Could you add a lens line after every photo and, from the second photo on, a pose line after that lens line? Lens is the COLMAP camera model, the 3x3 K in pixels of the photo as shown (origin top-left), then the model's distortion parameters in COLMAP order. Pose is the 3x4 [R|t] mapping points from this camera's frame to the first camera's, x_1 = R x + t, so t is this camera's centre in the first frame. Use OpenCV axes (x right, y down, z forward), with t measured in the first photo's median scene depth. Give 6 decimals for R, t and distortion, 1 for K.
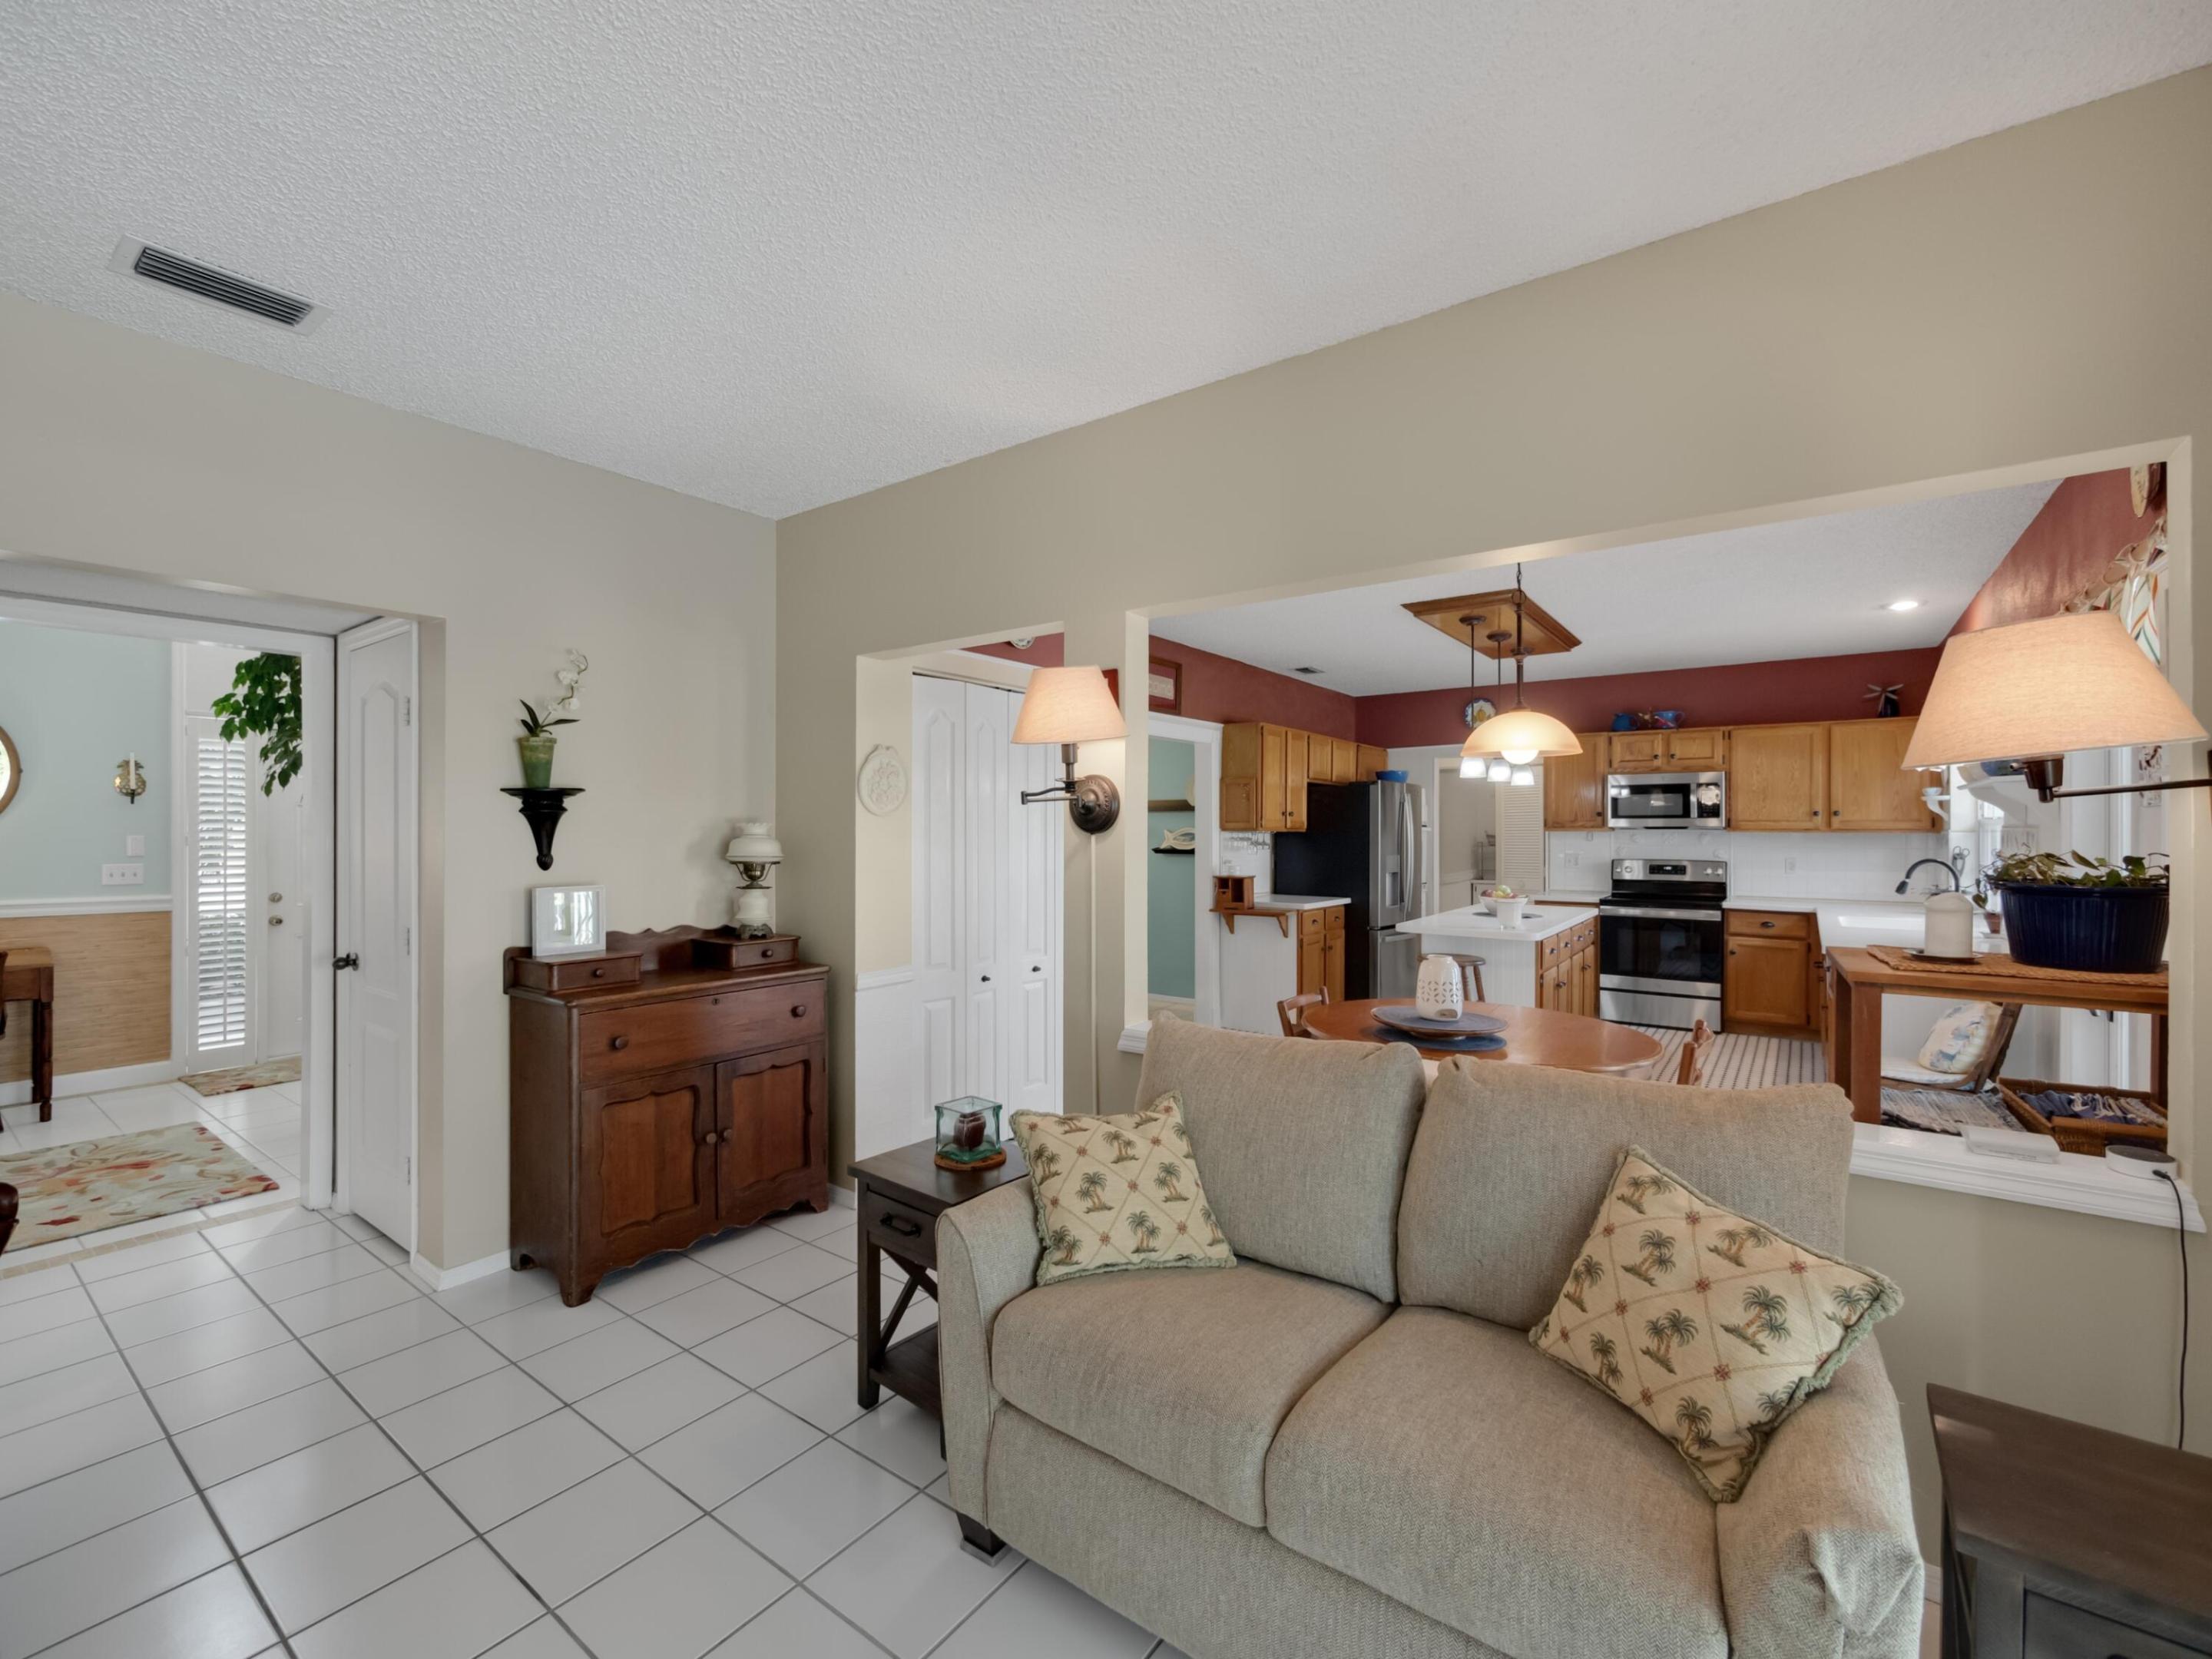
lens RADIAL K [[940.8, 0, 1106.0], [0, 940.8, 829.5], [0, 0, 1]] dist [-0.002872, -0.000233]
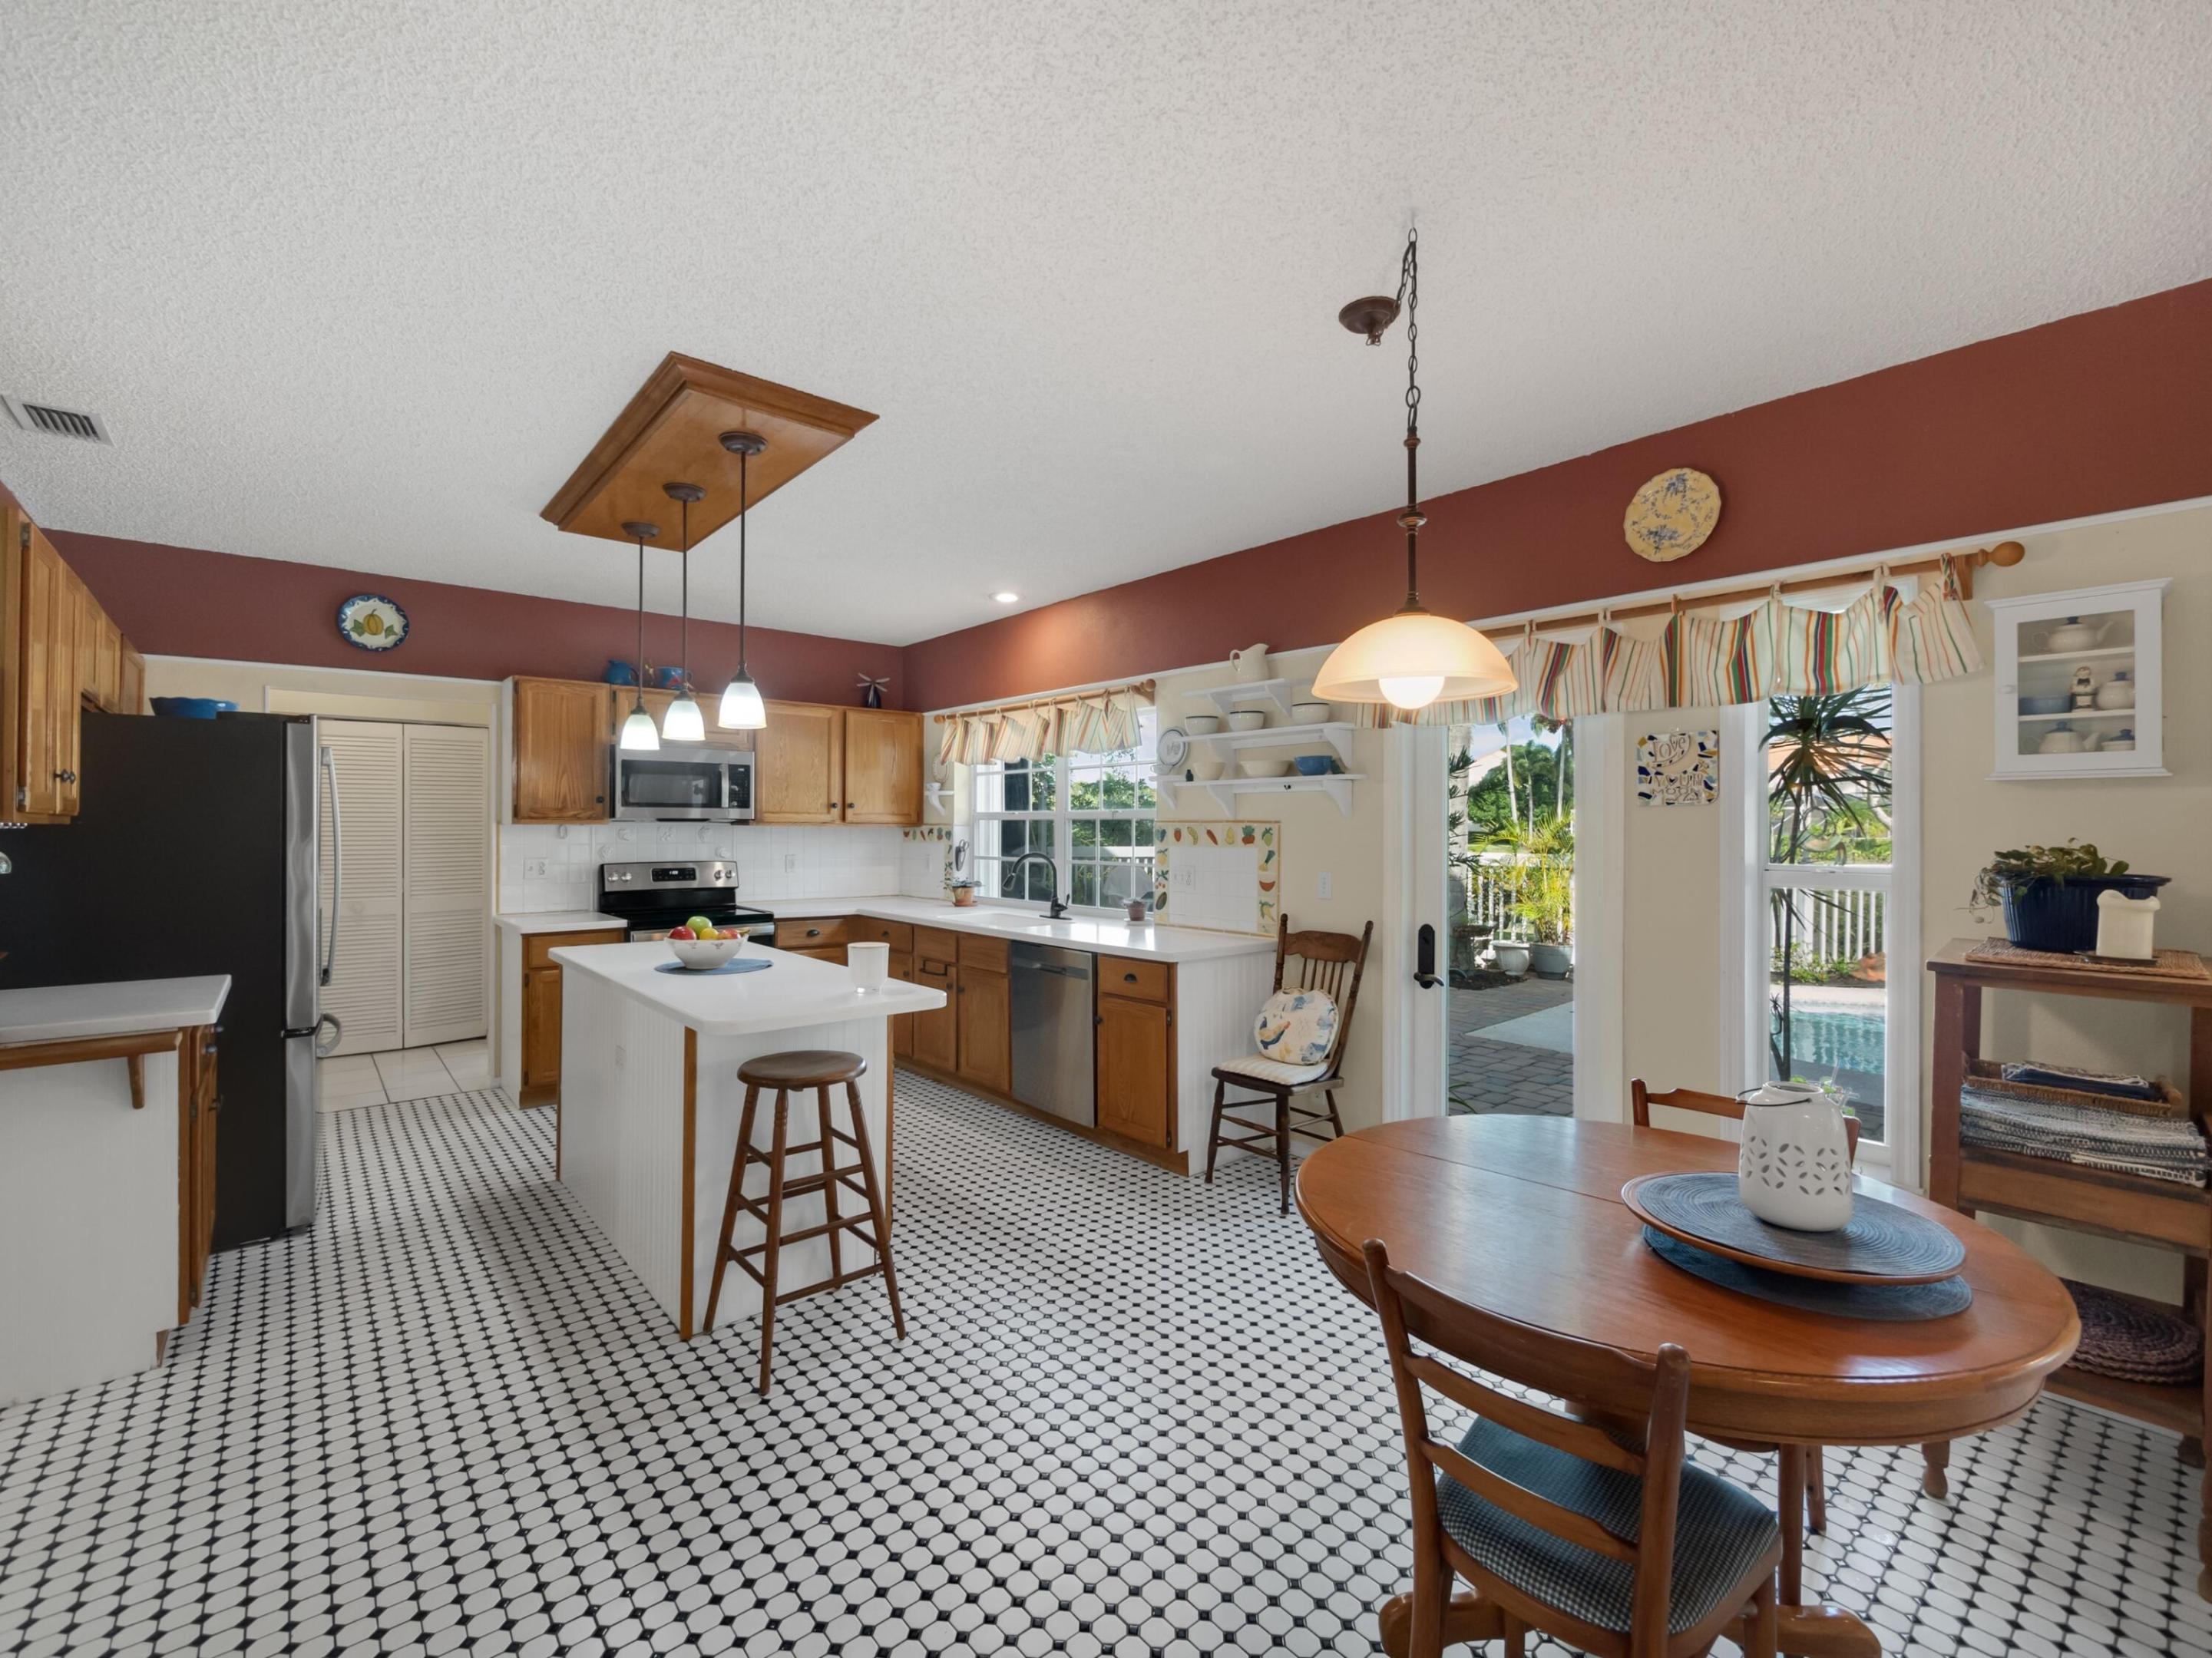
lens RADIAL K [[943.7, 0, 1093.6], [0, 943.7, 821.4], [0, 0, 1]] dist [-0.009842, 0.000022]
pose [[0.220177, 0.004419, 0.975450, -0.093589], [-0.005227, 0.999981, -0.003351, 0.000198], [-0.975446, -0.004361, 0.220196, 0.619624]]
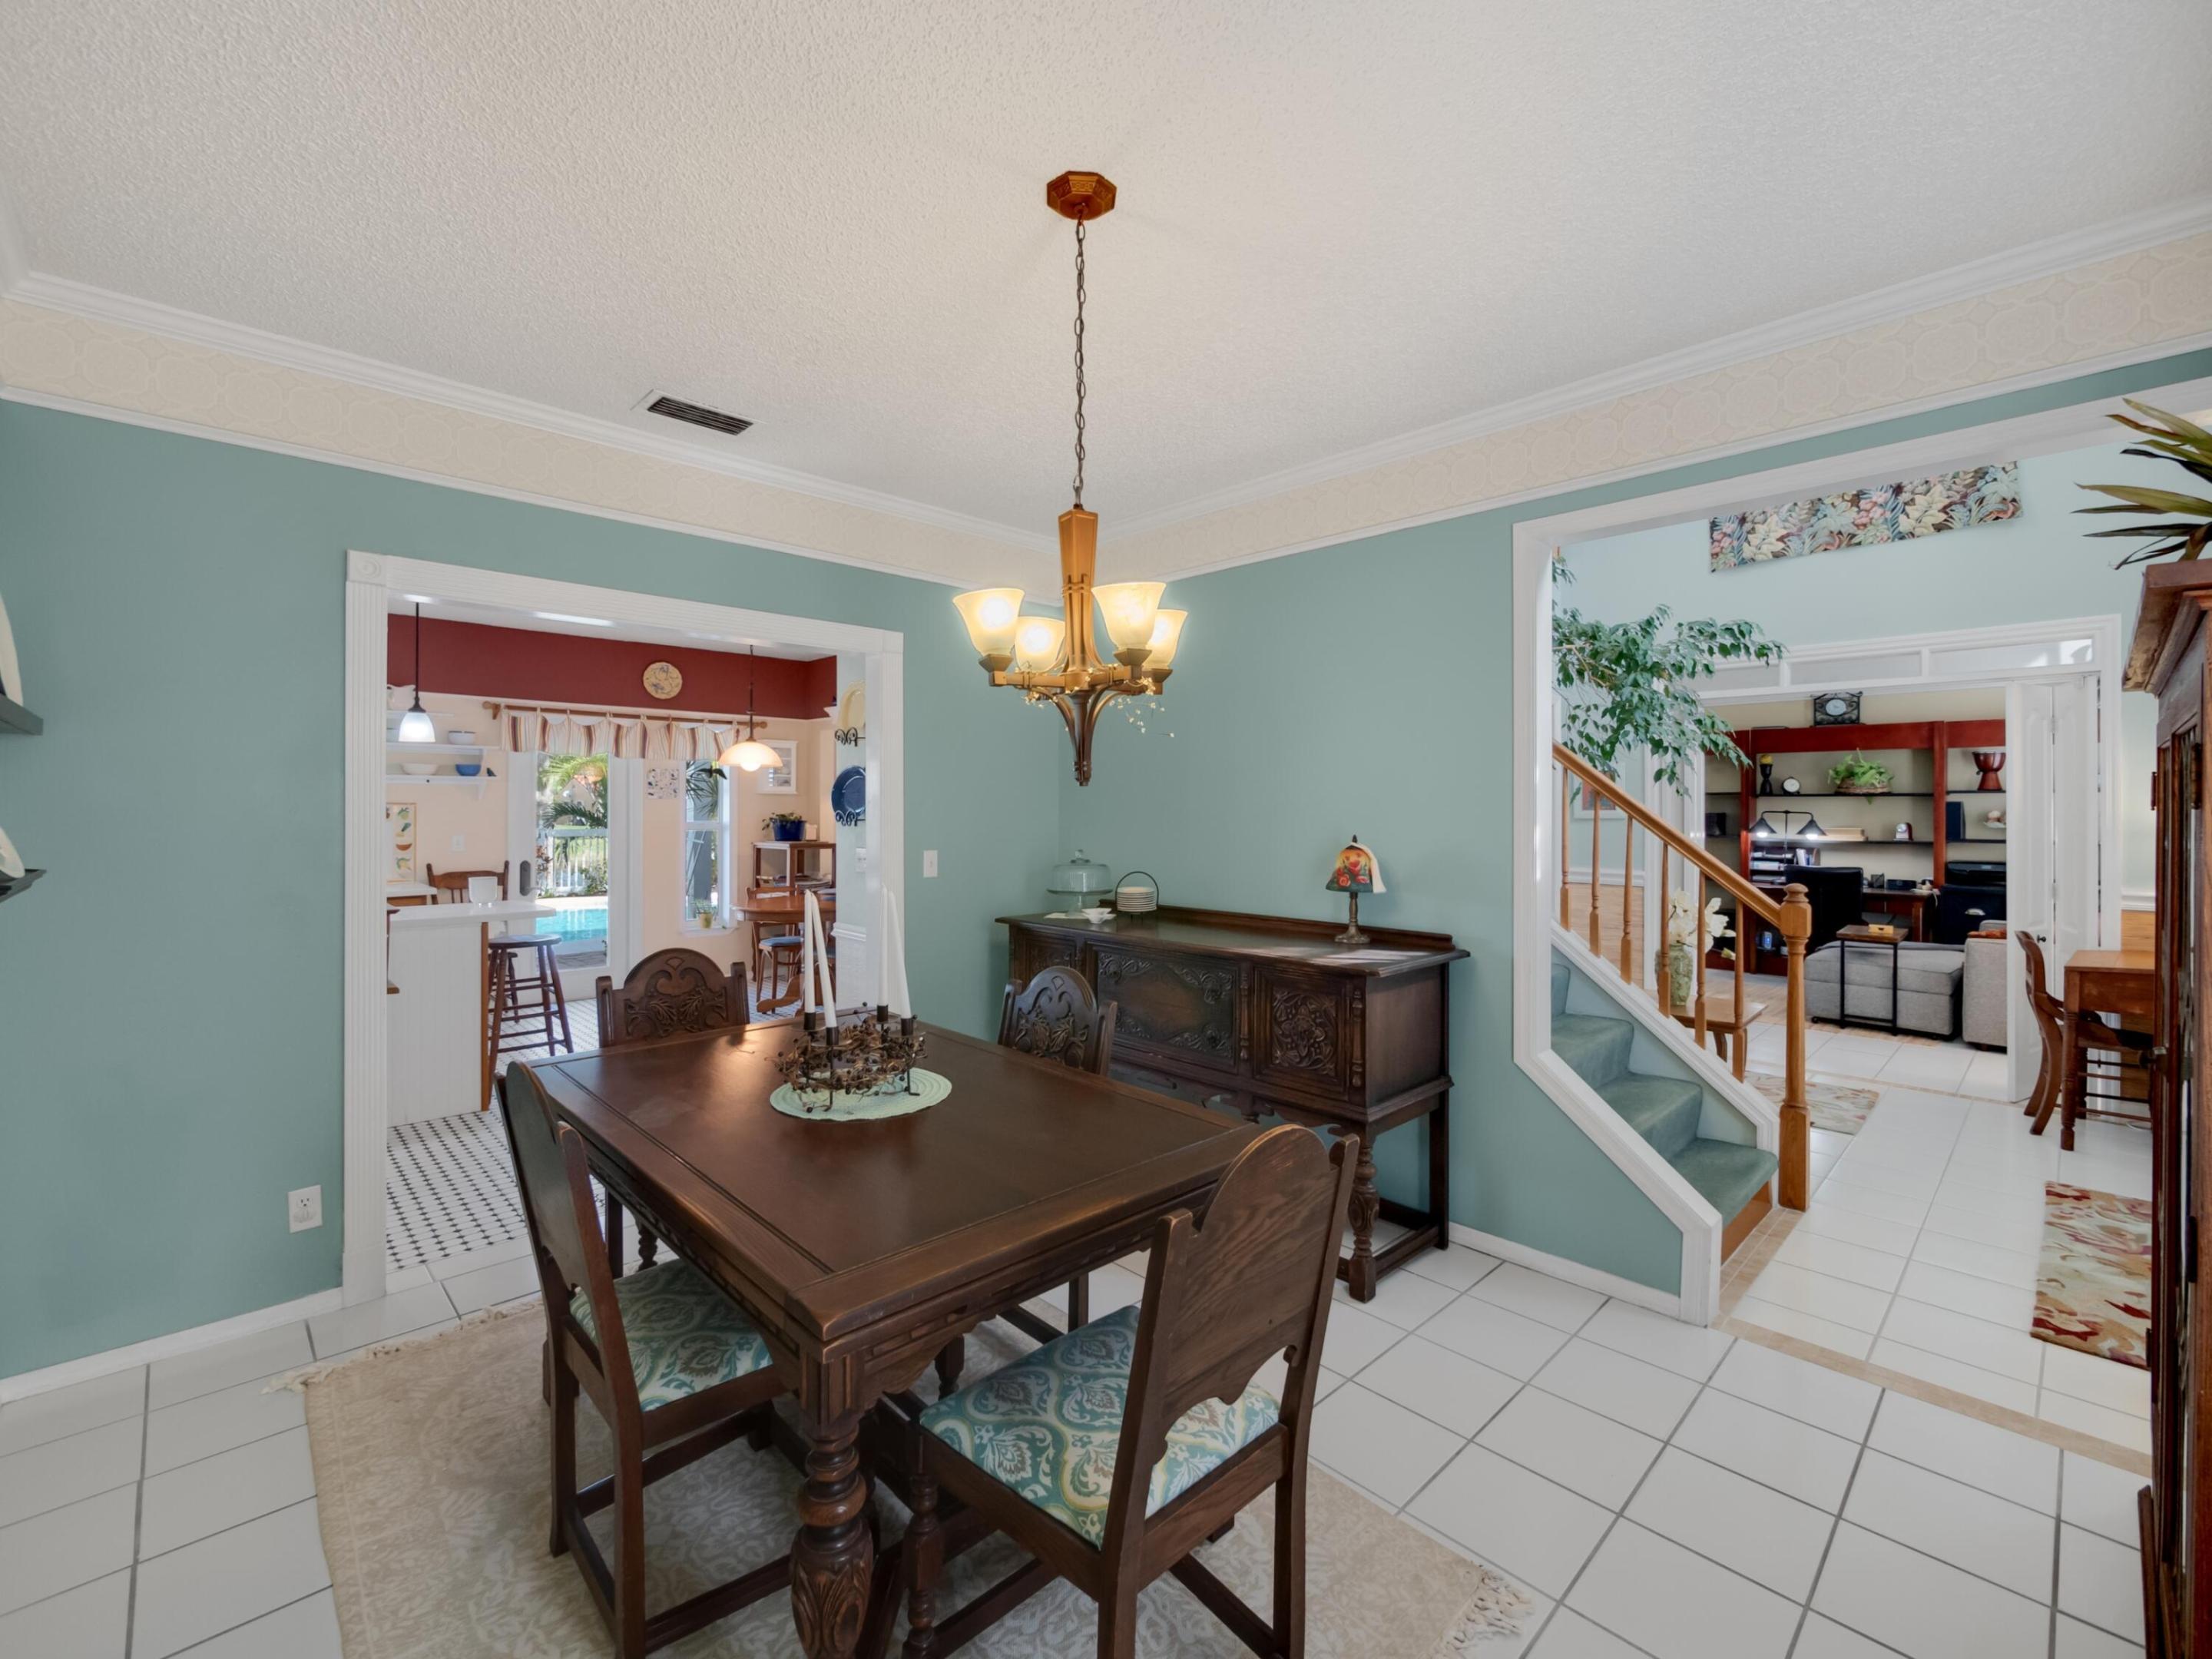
lens RADIAL K [[955.0, 0, 1094.0], [0, 955.0, 814.0], [0, 0, 1]] dist [-0.003430, 0.000046]
pose [[-0.985078, -0.003316, 0.172079, -0.309950], [-0.003009, 0.999993, 0.002048, 0.004350], [-0.172085, 0.001499, -0.985081, 1.569032]]
